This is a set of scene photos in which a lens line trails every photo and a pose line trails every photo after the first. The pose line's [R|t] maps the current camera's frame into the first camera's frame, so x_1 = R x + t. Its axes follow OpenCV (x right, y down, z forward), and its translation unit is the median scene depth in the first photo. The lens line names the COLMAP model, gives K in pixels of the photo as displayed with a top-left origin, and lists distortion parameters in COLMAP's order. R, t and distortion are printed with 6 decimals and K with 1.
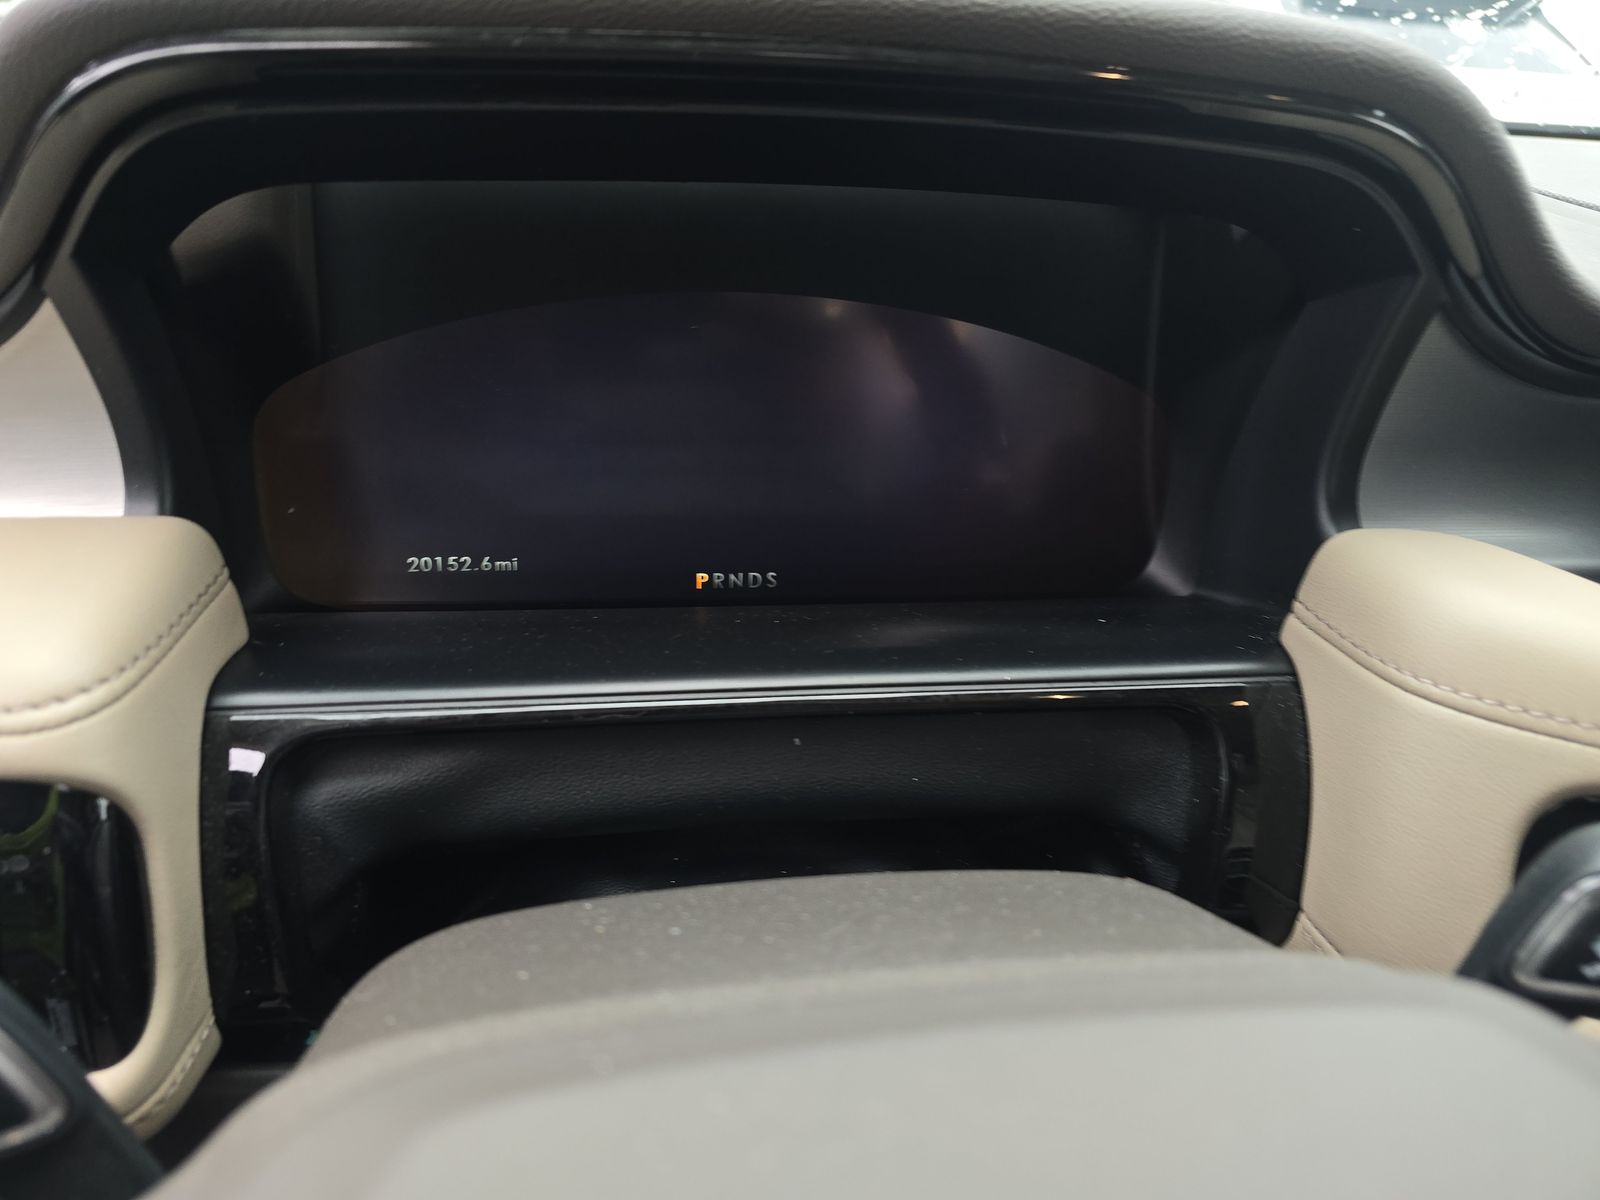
lens RADIAL K [[1022.7, 0, 802.9], [0, 1022.7, 593.8], [0, 0, 1]] dist [0.031595, -0.030684]
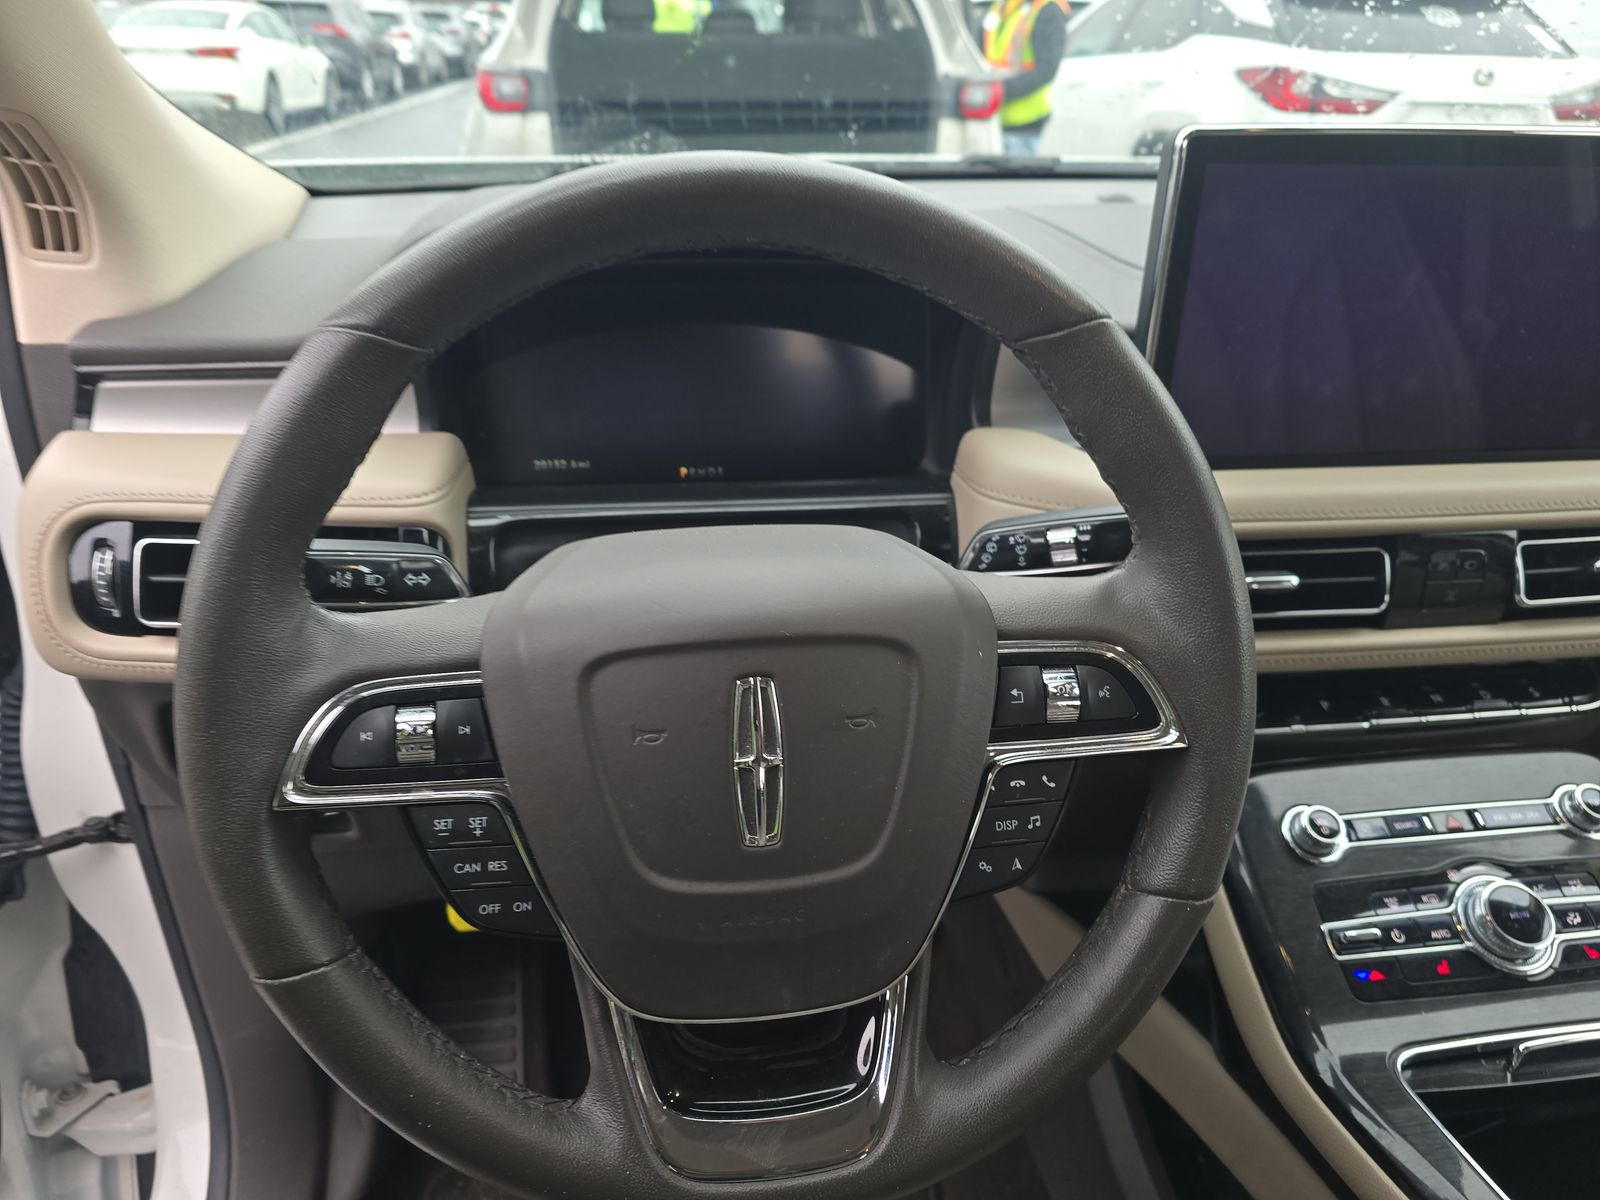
lens RADIAL K [[1022.7, 0, 802.9], [0, 1022.7, 593.8], [0, 0, 1]] dist [0.031595, -0.030684]
pose [[0.999059, -0.017638, -0.039630, 0.205663], [0.018150, 0.999756, 0.012578, 0.204312], [0.039399, -0.013286, 0.999135, -0.955302]]
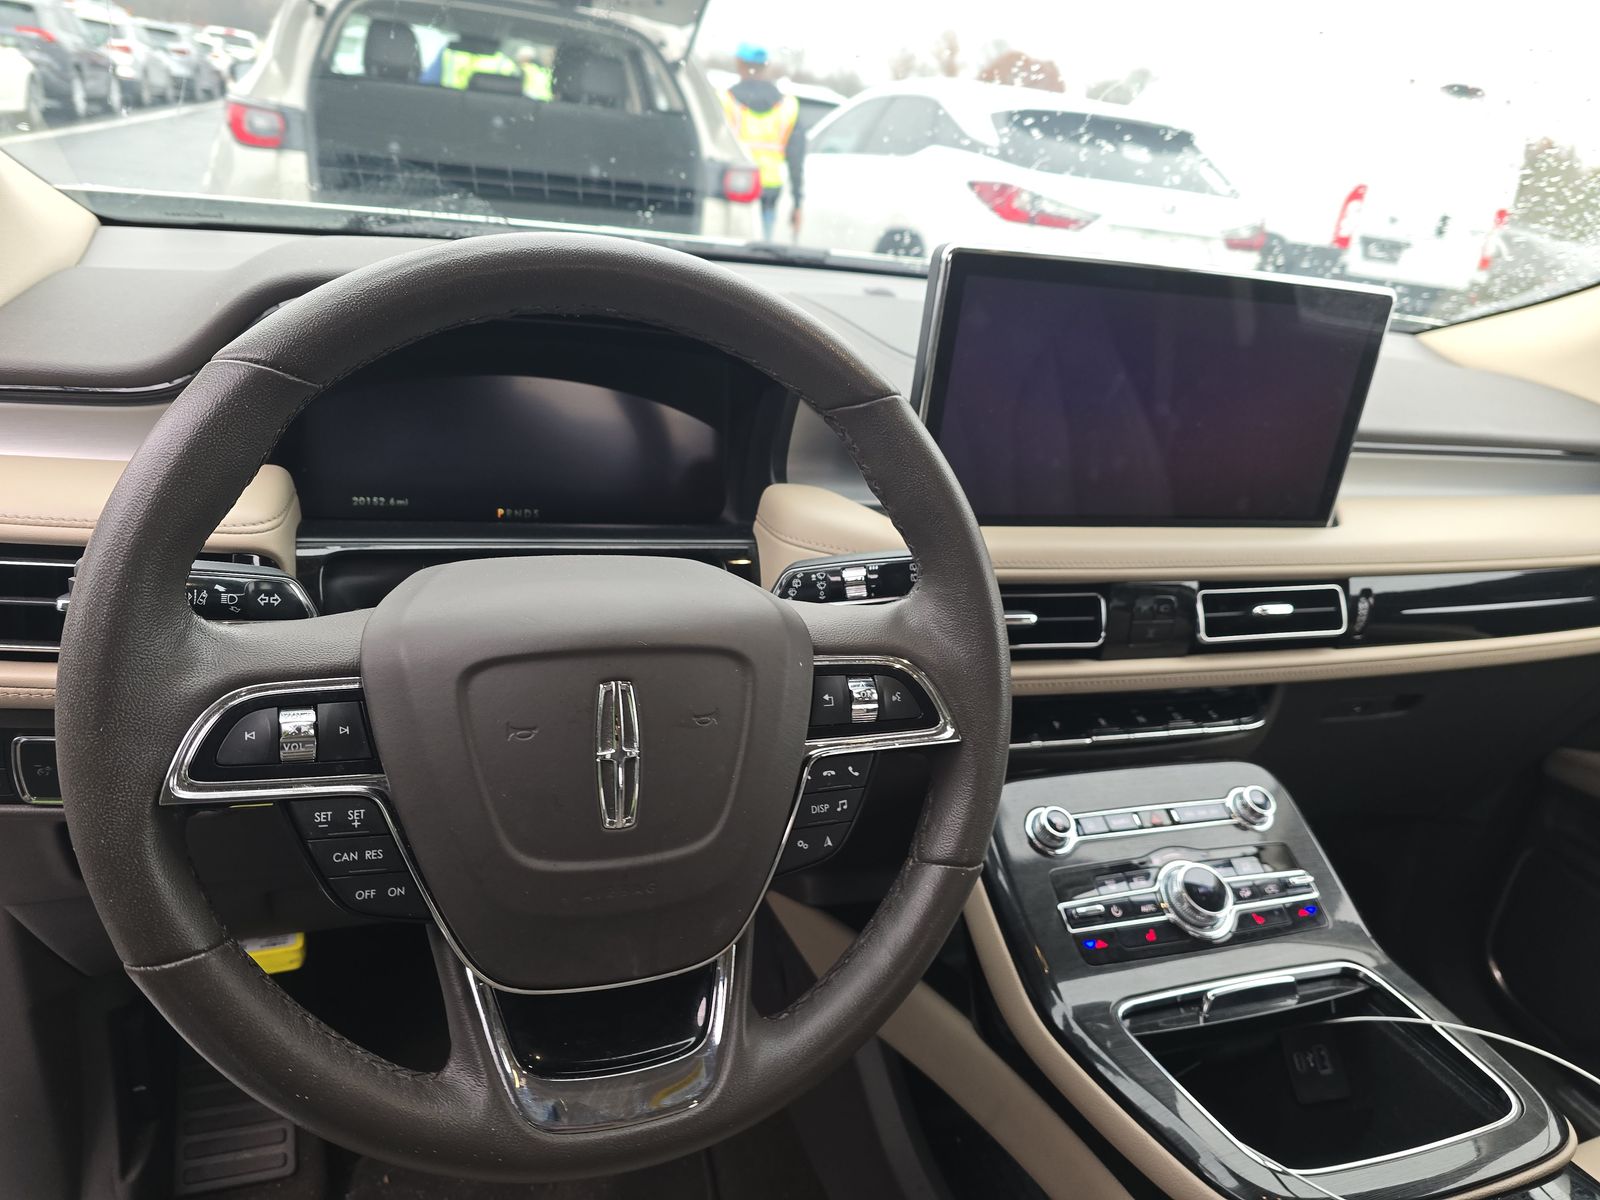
lens RADIAL K [[1025.2, 0, 767.1], [0, 1025.2, 598.7], [0, 0, 1]] dist [0.038486, -0.027279]
pose [[0.985689, -0.001887, 0.168566, 0.082627], [0.008873, 0.999132, -0.040698, 0.256746], [-0.168343, 0.041612, 0.984850, -1.152667]]
